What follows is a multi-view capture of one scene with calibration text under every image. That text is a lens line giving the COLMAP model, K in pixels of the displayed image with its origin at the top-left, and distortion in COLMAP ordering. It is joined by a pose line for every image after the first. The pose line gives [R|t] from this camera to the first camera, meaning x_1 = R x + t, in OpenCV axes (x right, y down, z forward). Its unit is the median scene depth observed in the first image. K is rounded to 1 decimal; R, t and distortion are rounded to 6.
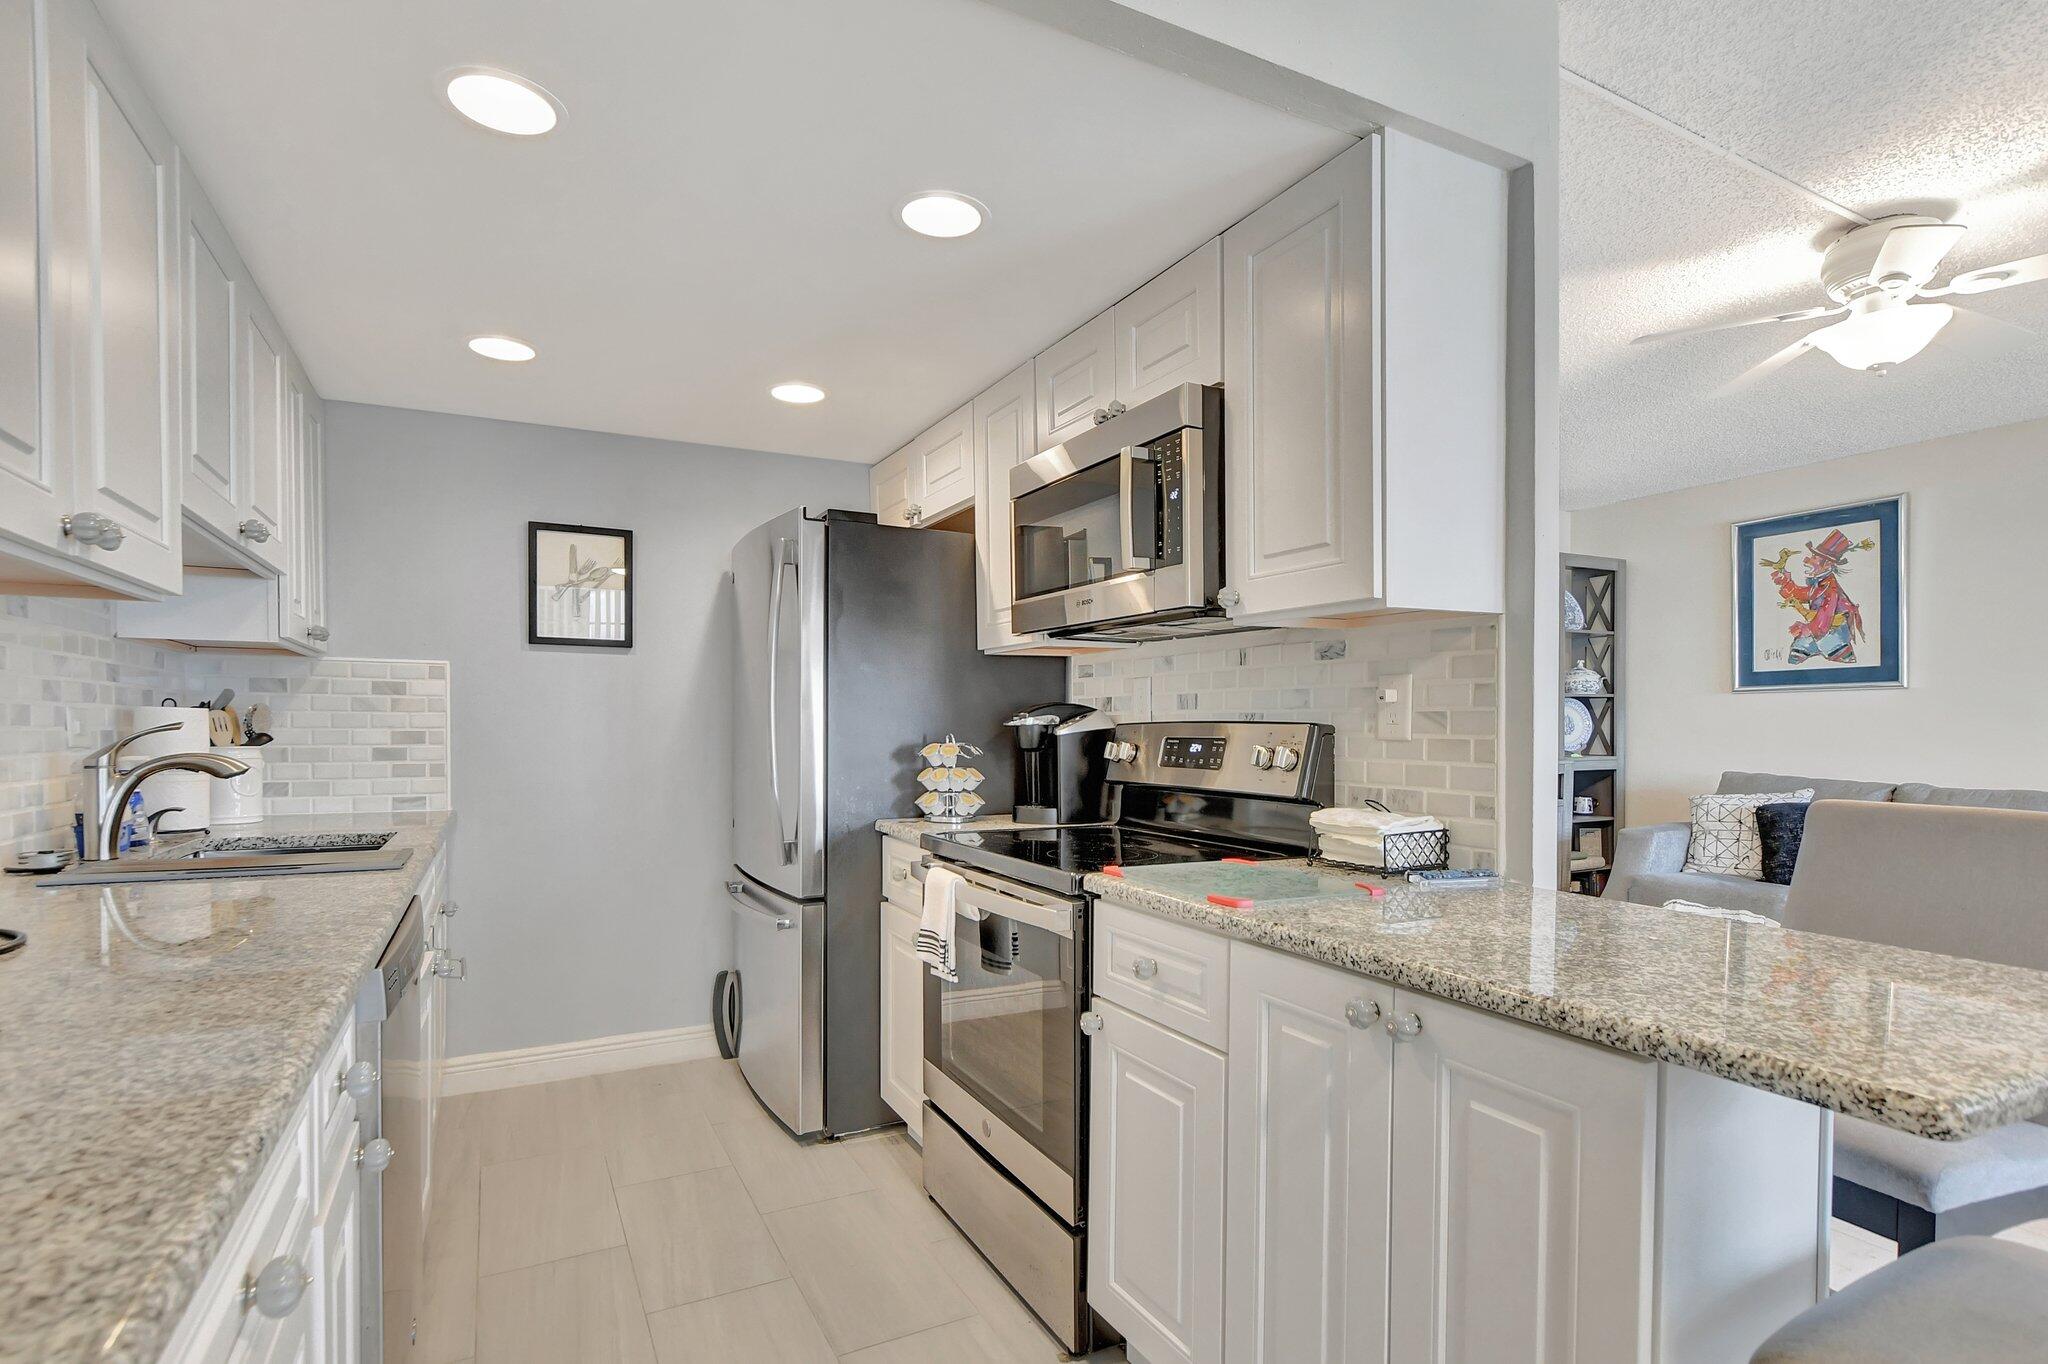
lens RADIAL K [[992.5, 0, 957.6], [0, 992.5, 736.0], [0, 0, 1]] dist [-0.015653, 0.000607]
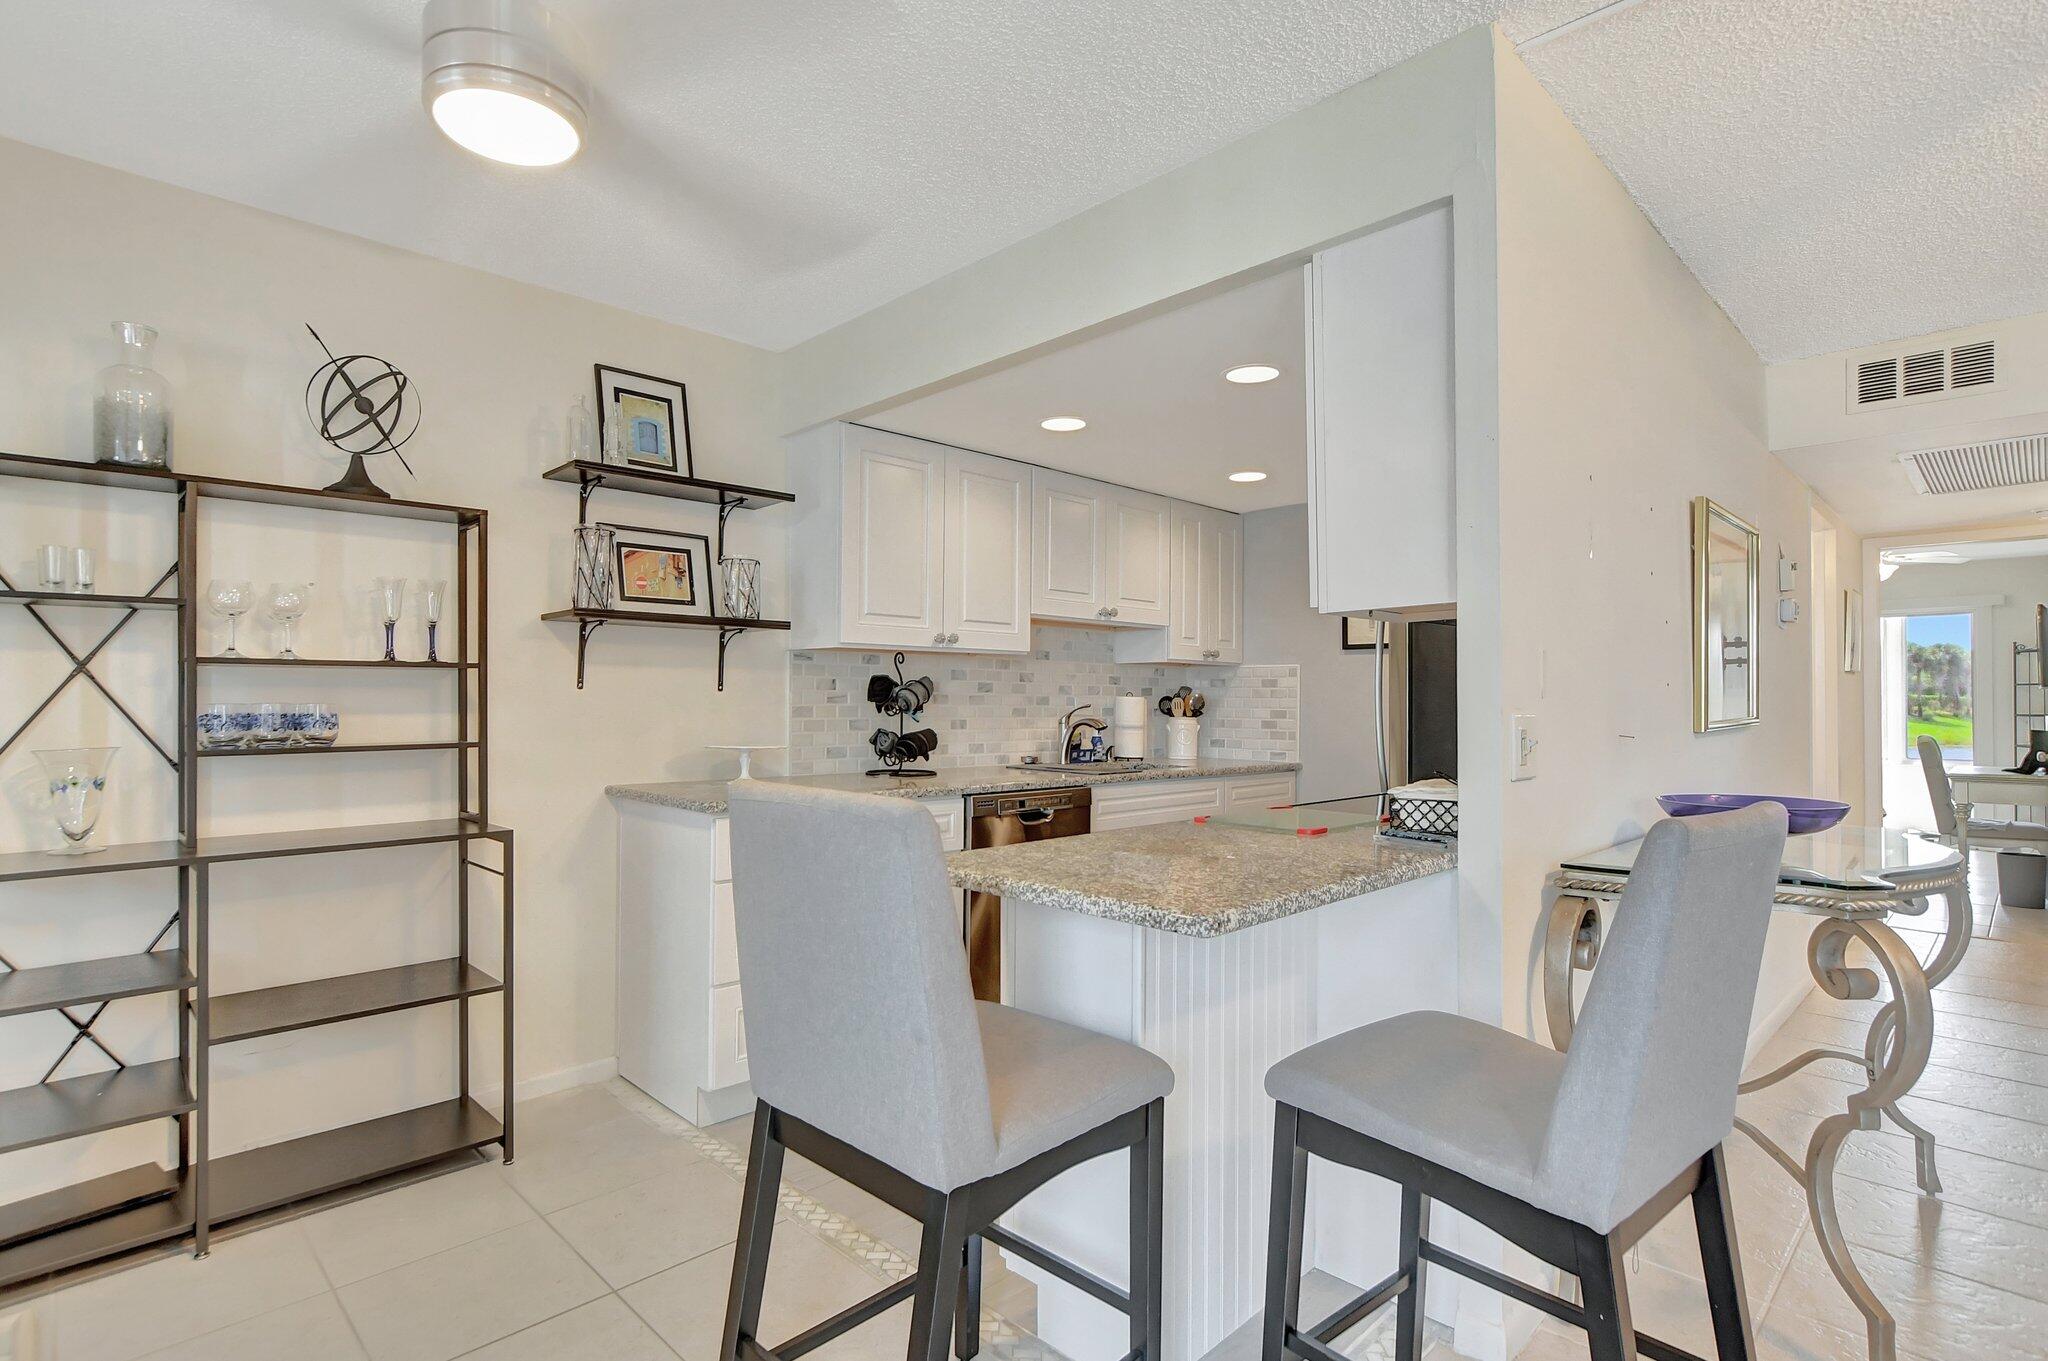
lens RADIAL K [[992.5, 0, 1024.2], [0, 992.5, 694.2], [0, 0, 1]] dist [-0.015653, 0.000607]
pose [[0.327389, -0.008219, -0.944854, 0.802825], [-0.015395, 0.999783, -0.014031, -0.002162], [0.944764, 0.019140, 0.327191, 0.101272]]
